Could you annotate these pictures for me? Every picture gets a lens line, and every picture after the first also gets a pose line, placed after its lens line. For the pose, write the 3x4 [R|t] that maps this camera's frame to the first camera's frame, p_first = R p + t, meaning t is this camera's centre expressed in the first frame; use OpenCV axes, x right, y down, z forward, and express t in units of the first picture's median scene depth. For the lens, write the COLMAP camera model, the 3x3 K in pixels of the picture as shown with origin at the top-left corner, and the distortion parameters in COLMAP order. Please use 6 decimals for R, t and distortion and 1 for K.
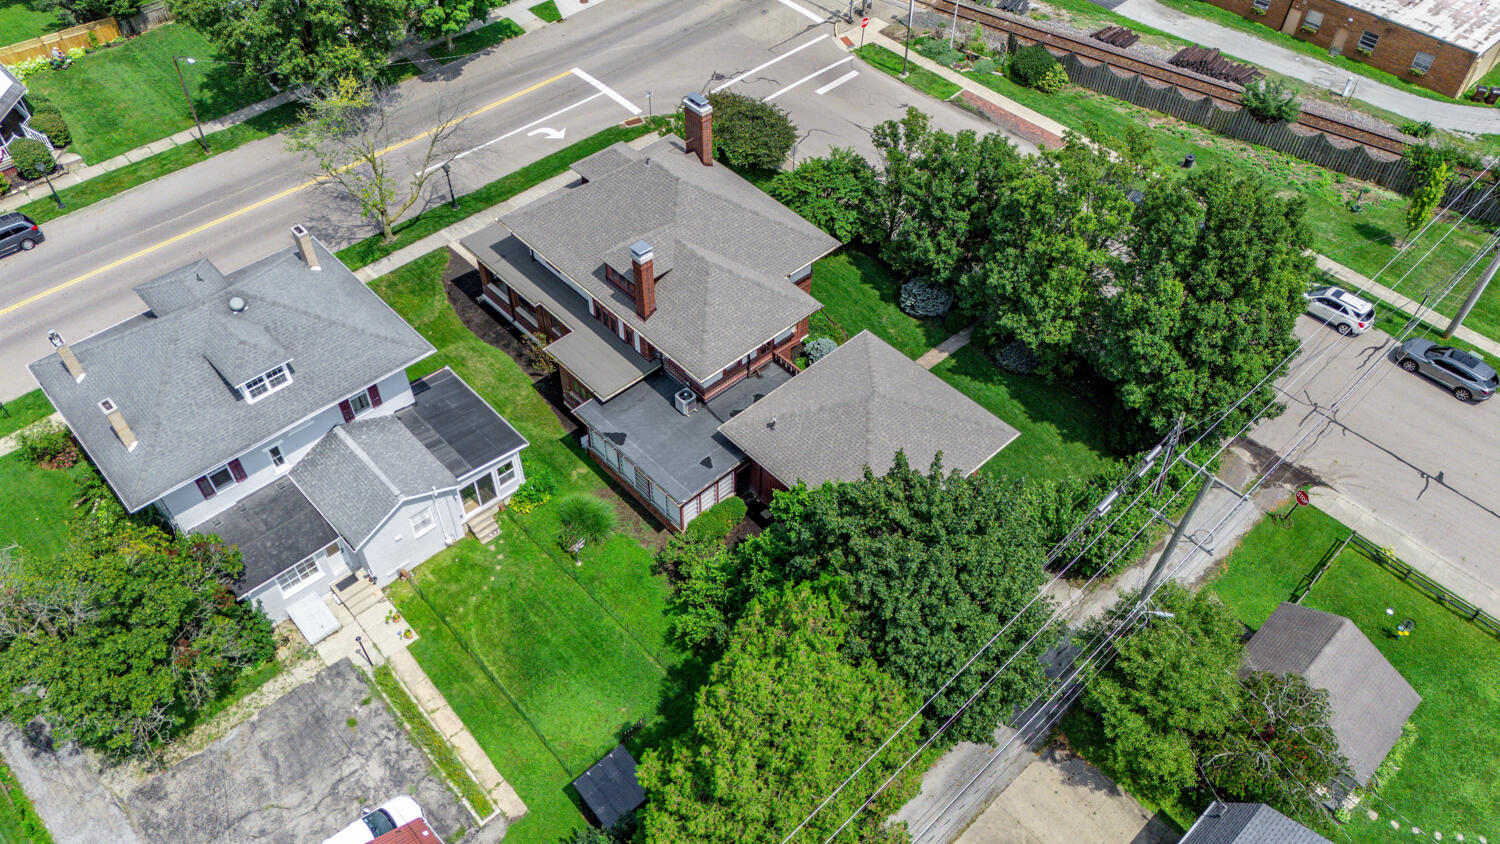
lens RADIAL K [[1106.6, 0, 750.0], [0, 1106.6, 422.0], [0, 0, 1]] dist [0.024535, 0.000065]
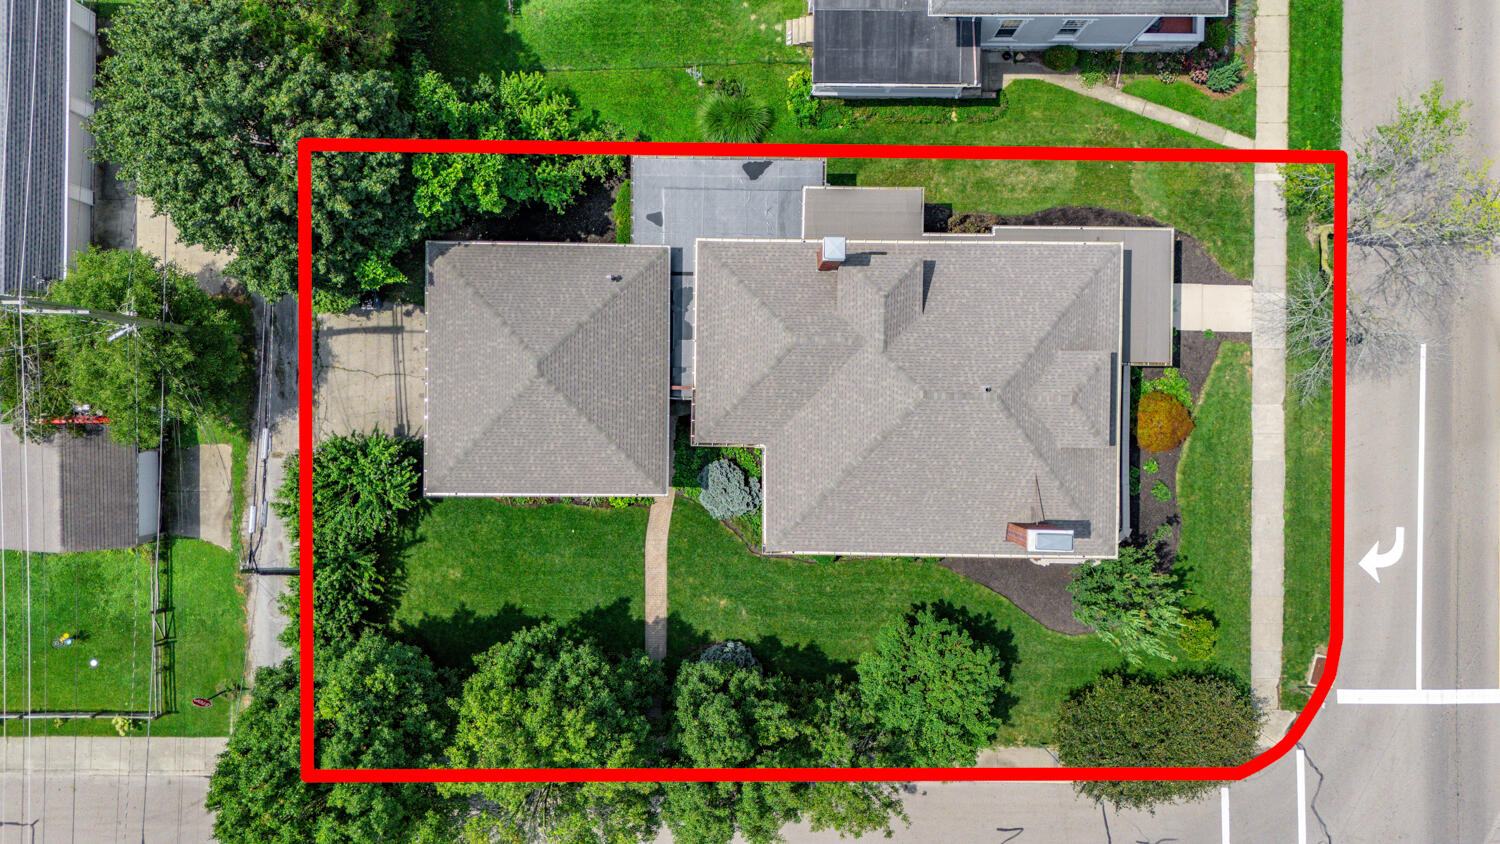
lens RADIAL K [[1095.9, 0, 754.6], [0, 1095.9, 426.9], [0, 0, 1]] dist [0.057869, -0.058528]
pose [[-0.689255, 0.724408, -0.012641, 0.028178], [-0.544450, -0.506360, 0.668710, -0.483562], [0.478019, 0.467794, 0.743416, 0.323609]]
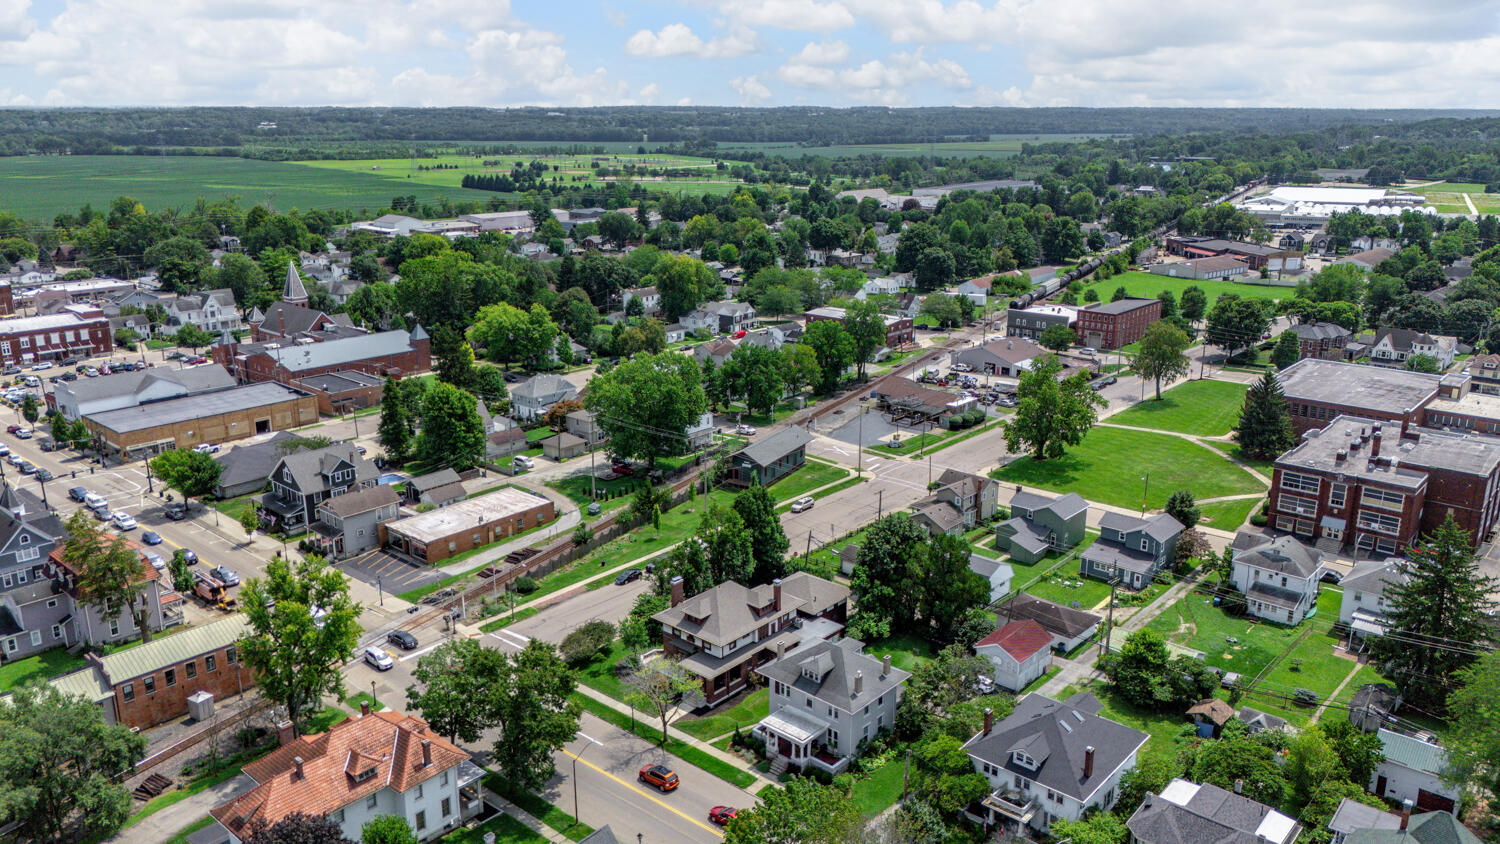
lens RADIAL K [[1095.9, 0, 754.6], [0, 1095.9, 426.9], [0, 0, 1]] dist [0.057869, -0.058528]
pose [[-0.096596, -0.284469, 0.953806, -1.805671], [0.733244, 0.627686, 0.261464, -0.804910], [-0.673069, 0.724629, 0.147954, 0.241616]]
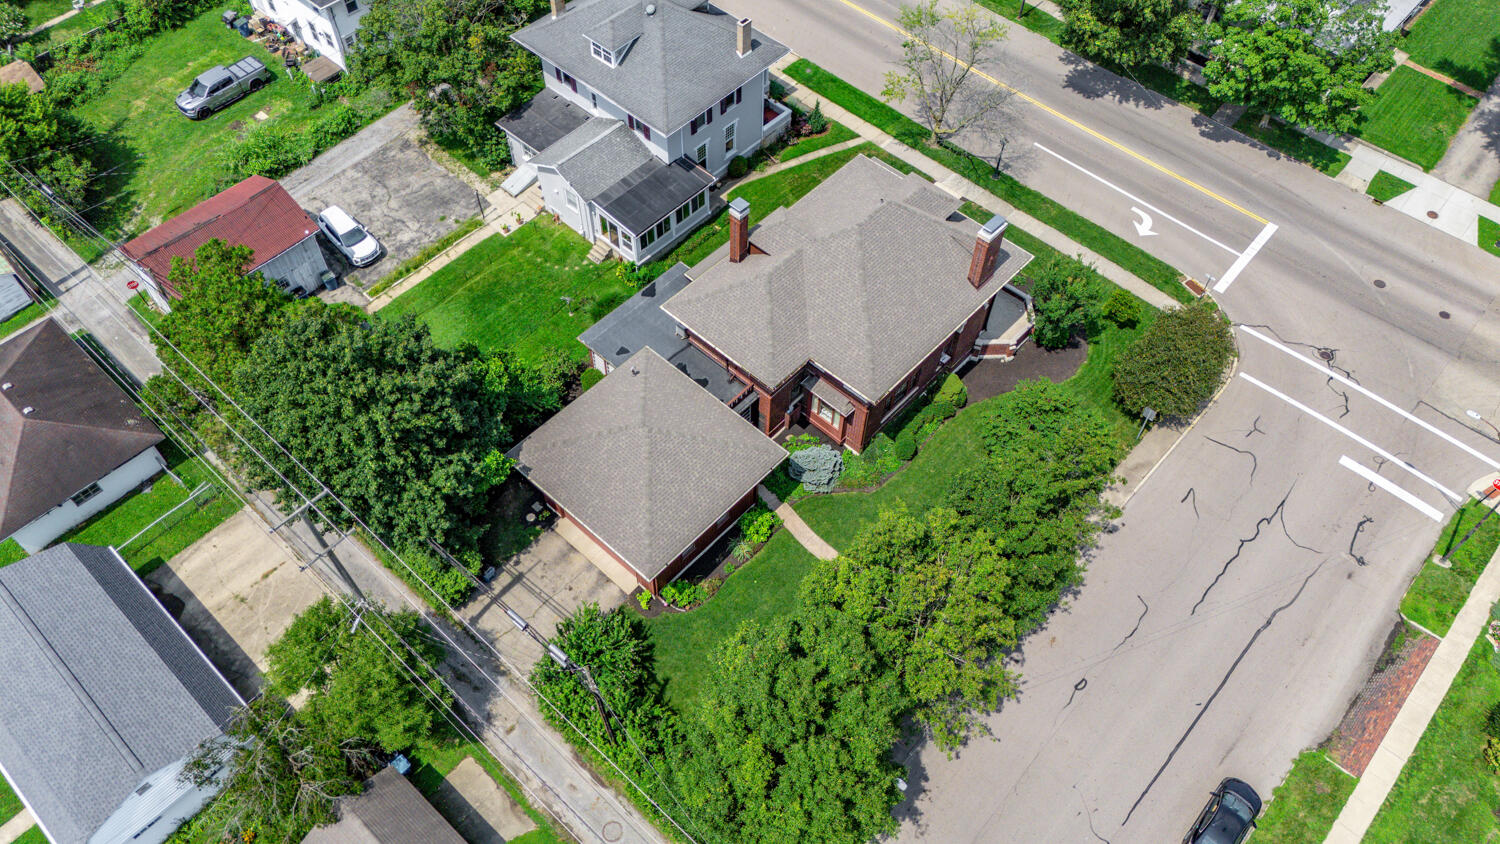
lens RADIAL K [[1095.9, 0, 754.6], [0, 1095.9, 426.9], [0, 0, 1]] dist [0.057869, -0.058528]
pose [[0.079683, 0.801937, -0.592071, 0.509505], [-0.742991, 0.443751, 0.501049, -0.431241], [0.664541, 0.399978, 0.631191, 0.279192]]
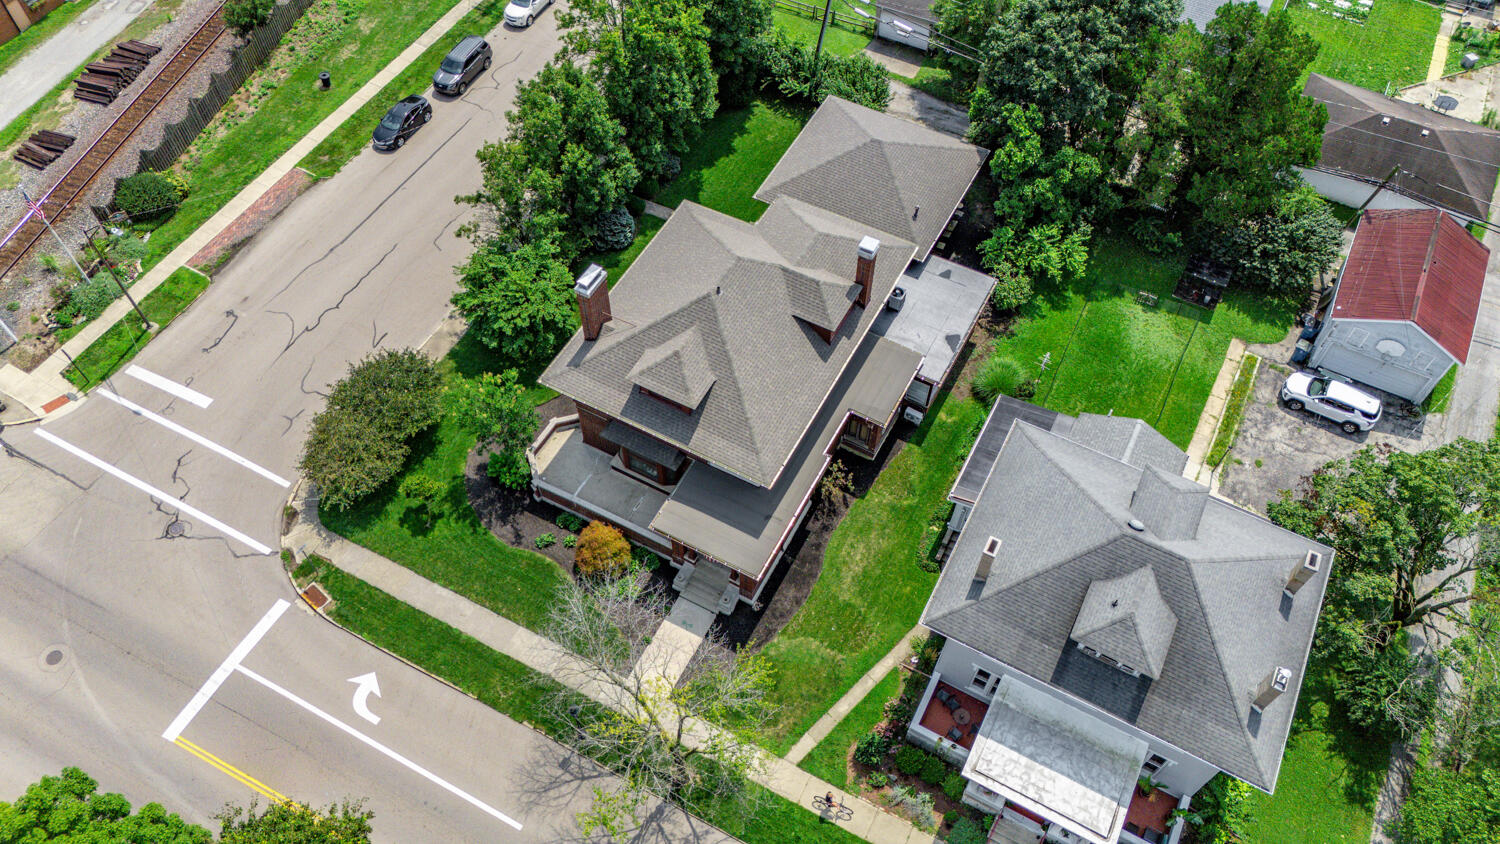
lens RADIAL K [[1095.9, 0, 754.6], [0, 1095.9, 426.9], [0, 0, 1]] dist [0.057869, -0.058528]
pose [[-0.327186, -0.786600, 0.523651, -0.497700], [0.682547, 0.186516, 0.706641, -0.626240], [-0.653513, 0.588619, 0.475866, 0.478305]]
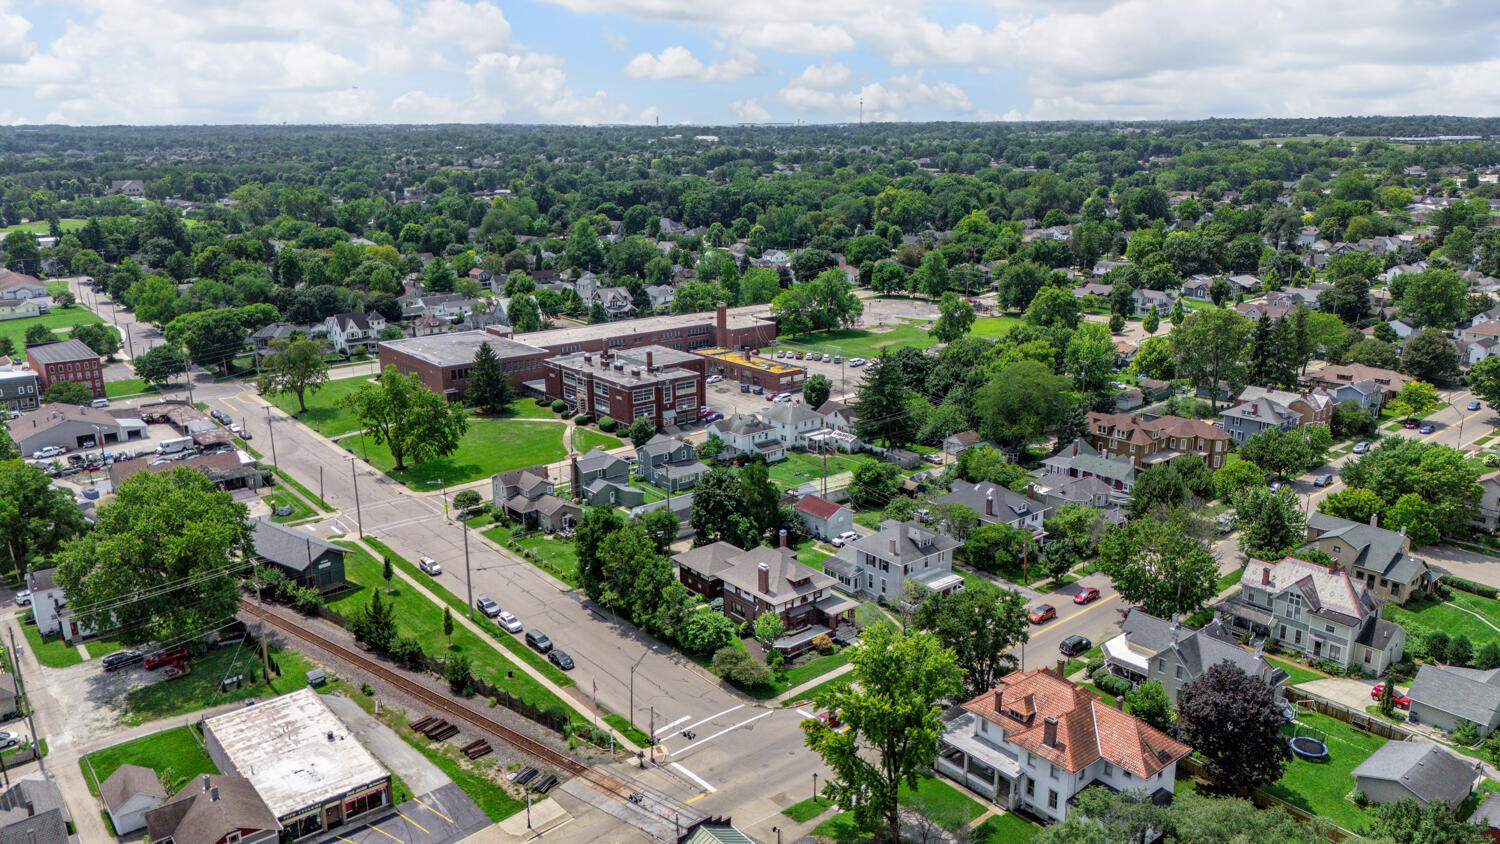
lens RADIAL K [[1095.9, 0, 754.6], [0, 1095.9, 426.9], [0, 0, 1]] dist [0.057869, -0.058528]
pose [[-0.997943, -0.019985, 0.060911, -0.141164], [0.044916, 0.459952, 0.886807, -2.168985], [-0.045739, 0.887719, -0.458109, 1.520139]]
